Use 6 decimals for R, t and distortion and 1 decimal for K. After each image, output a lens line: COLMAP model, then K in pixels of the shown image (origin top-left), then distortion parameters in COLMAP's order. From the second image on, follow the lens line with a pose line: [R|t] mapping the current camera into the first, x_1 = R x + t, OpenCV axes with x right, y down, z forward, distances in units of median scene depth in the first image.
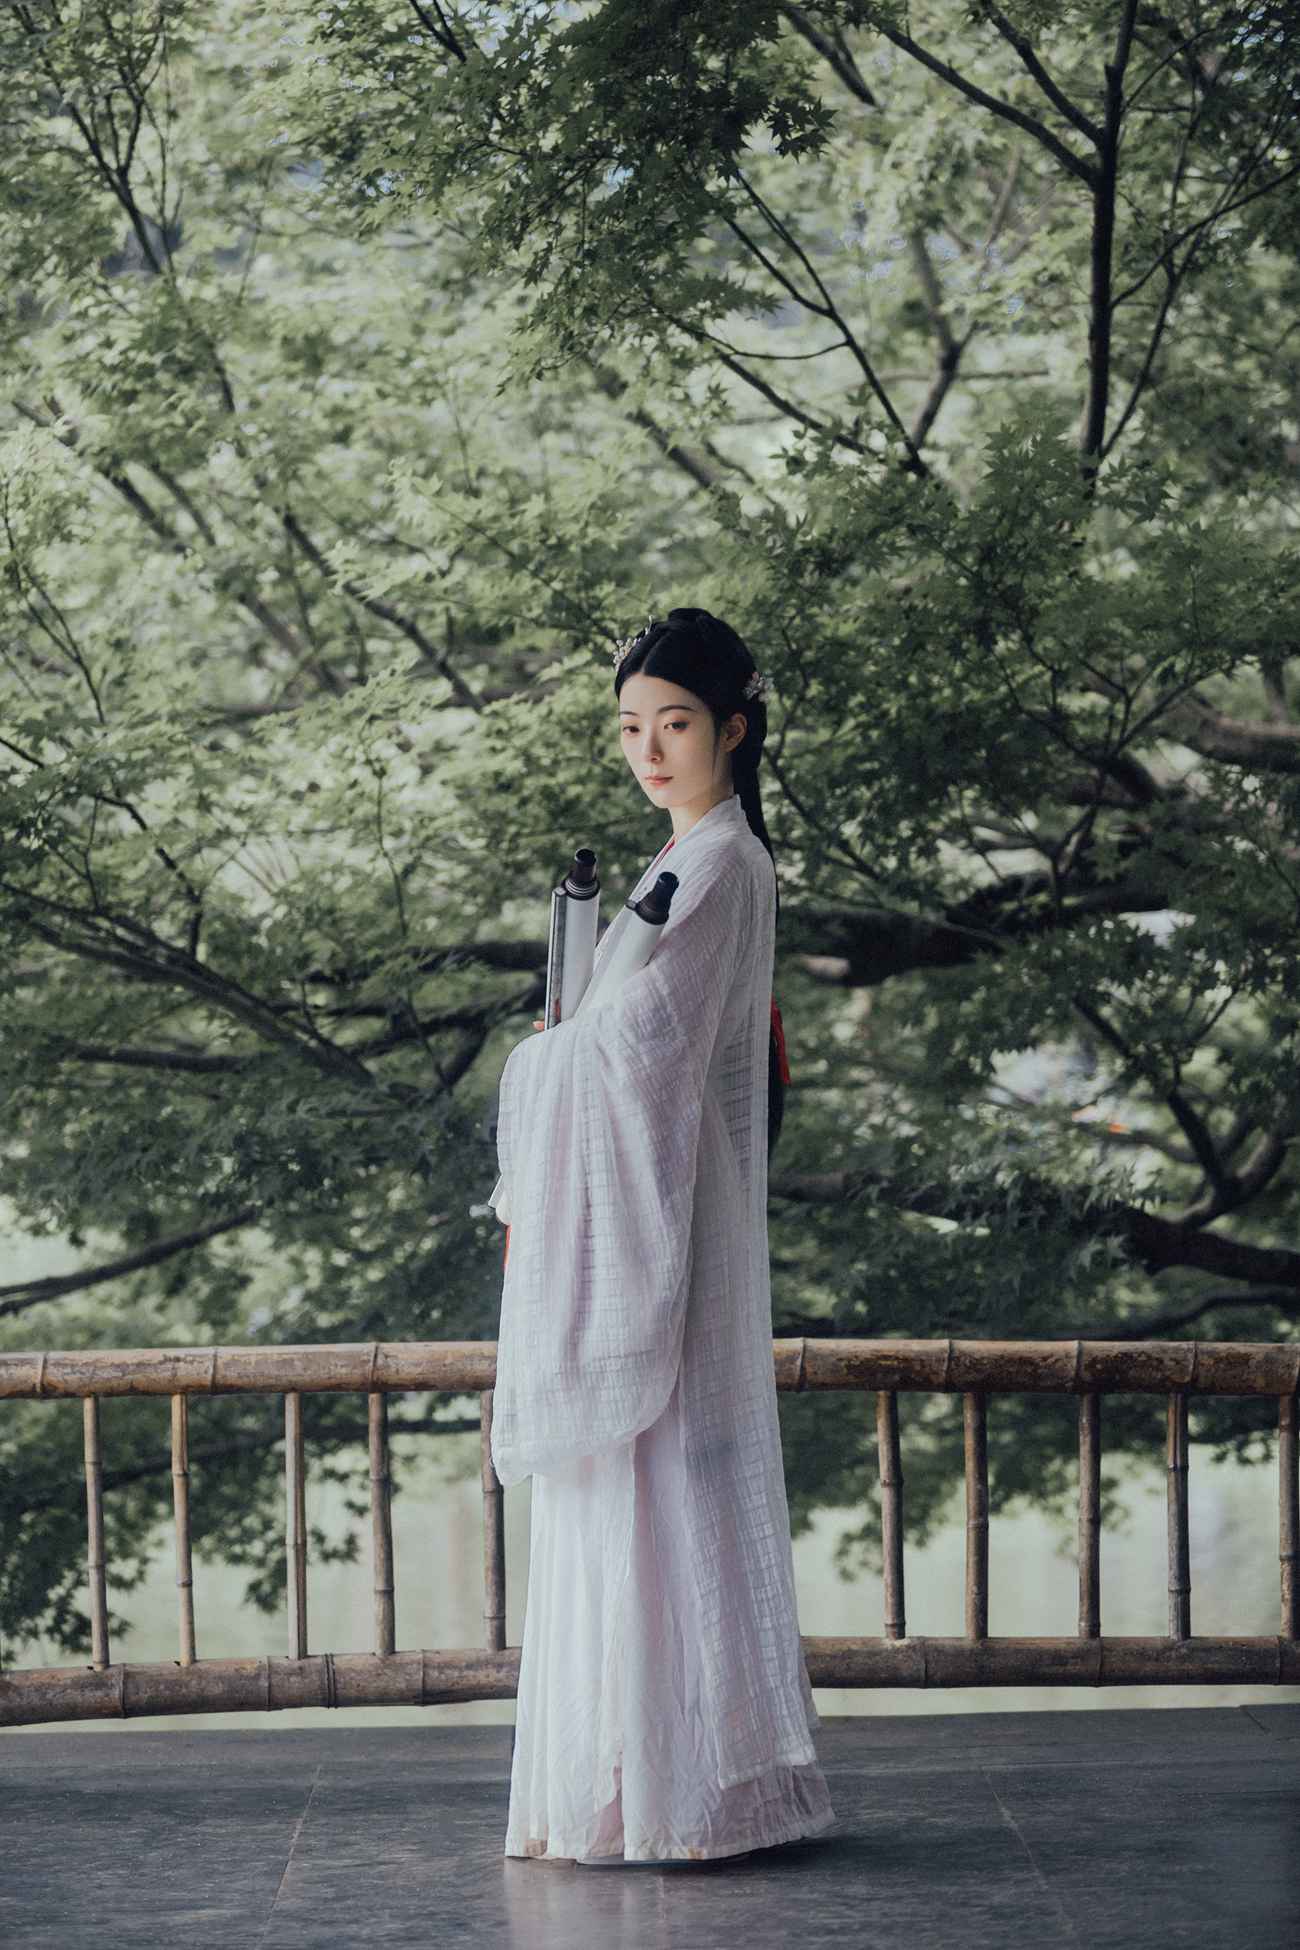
lens RADIAL K [[6725.7, 0, 650.0], [0, 6725.7, 975.0], [0, 0, 1]] dist [0.524985, -41.772240]
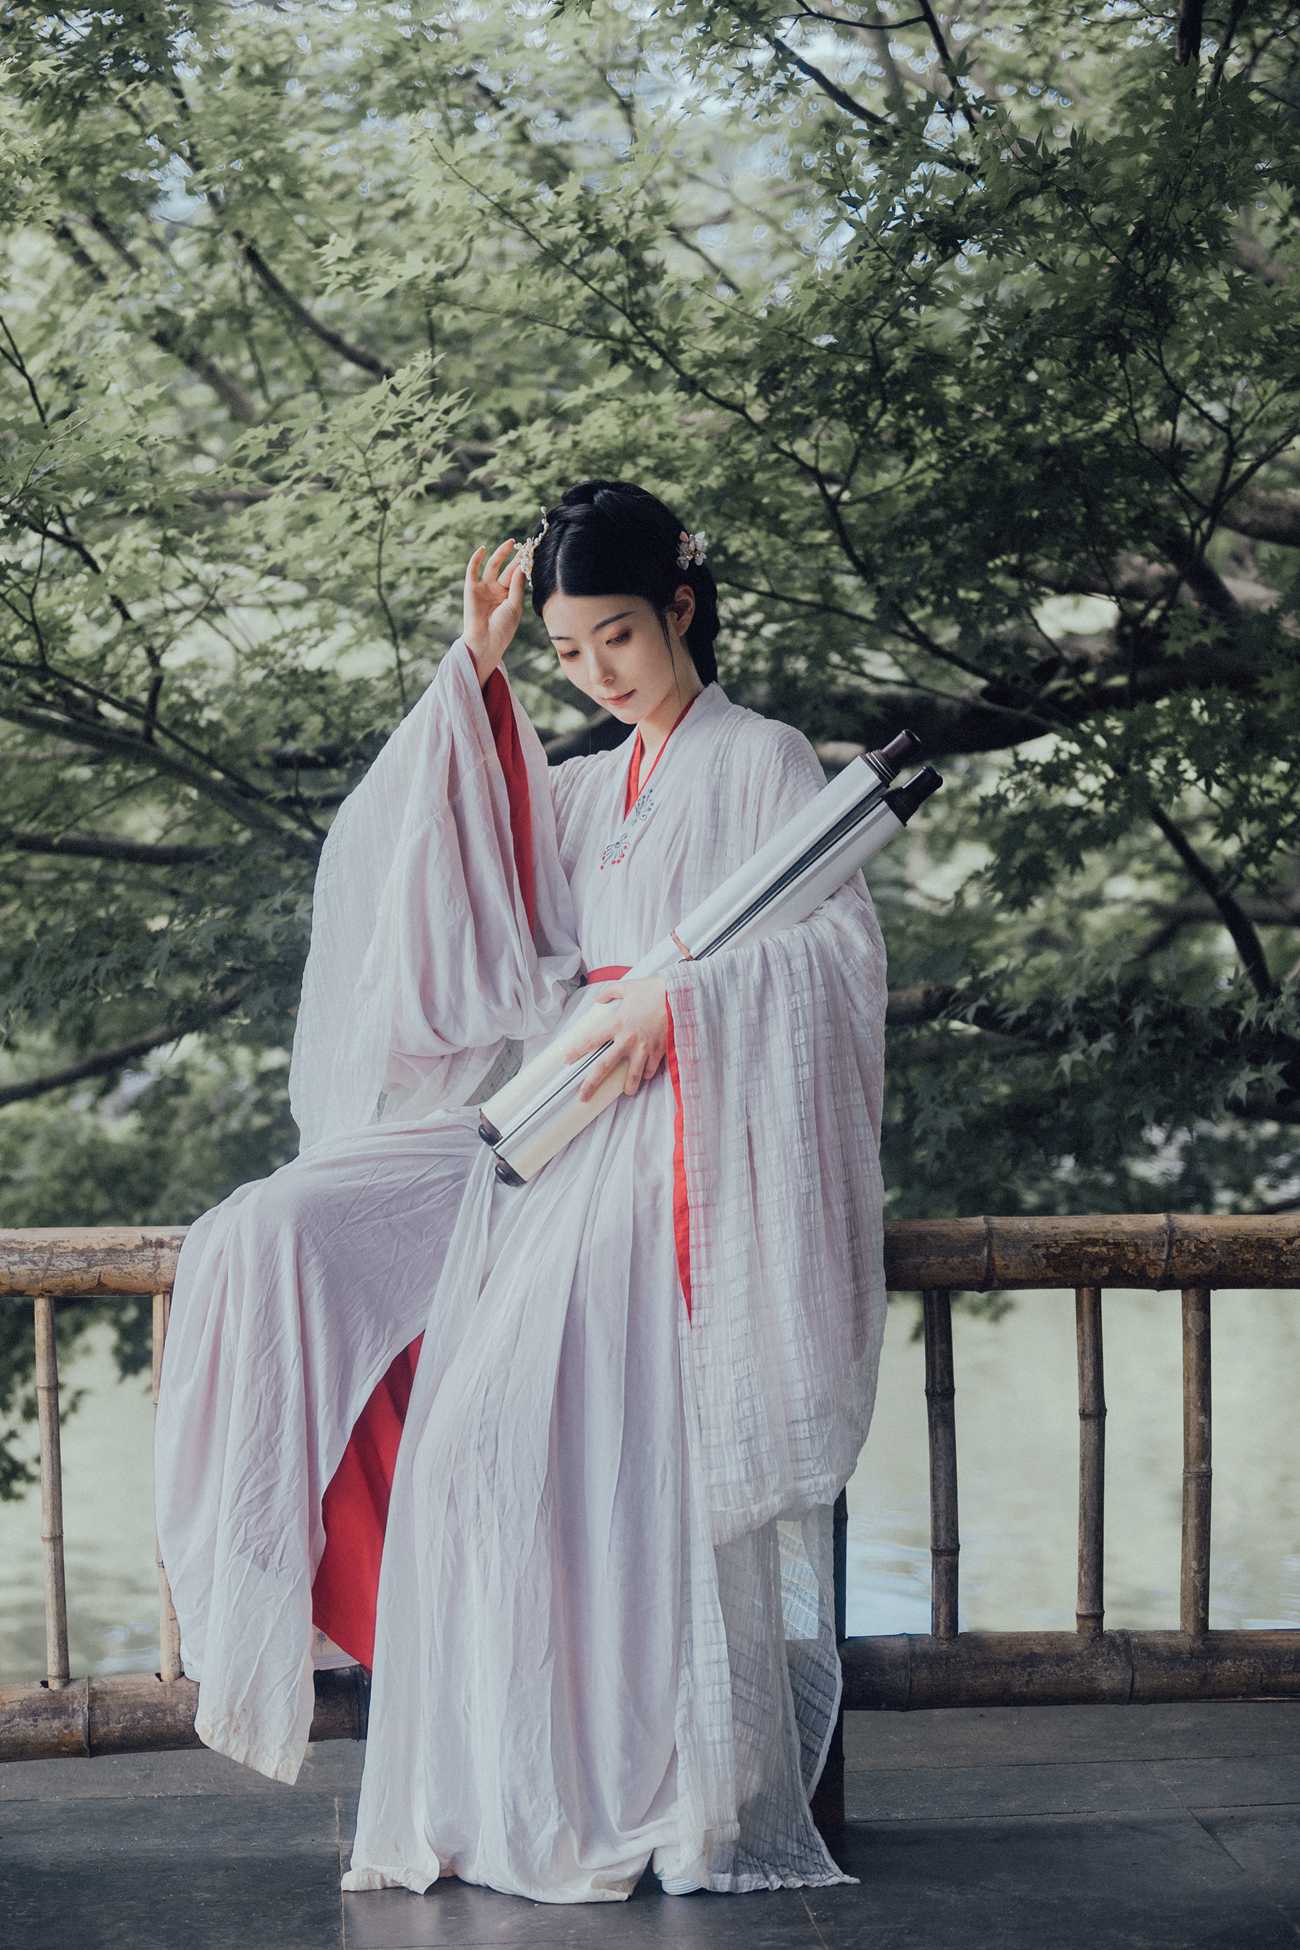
lens RADIAL K [[4909.5, 0, 650.0], [0, 4909.5, 975.0], [0, 0, 1]] dist [-0.164790, 0.745479]
pose [[0.998744, 0.005129, 0.049847, -0.036606], [-0.006873, 0.999368, 0.034874, 0.006548], [-0.049636, -0.035173, 0.998148, 0.385524]]
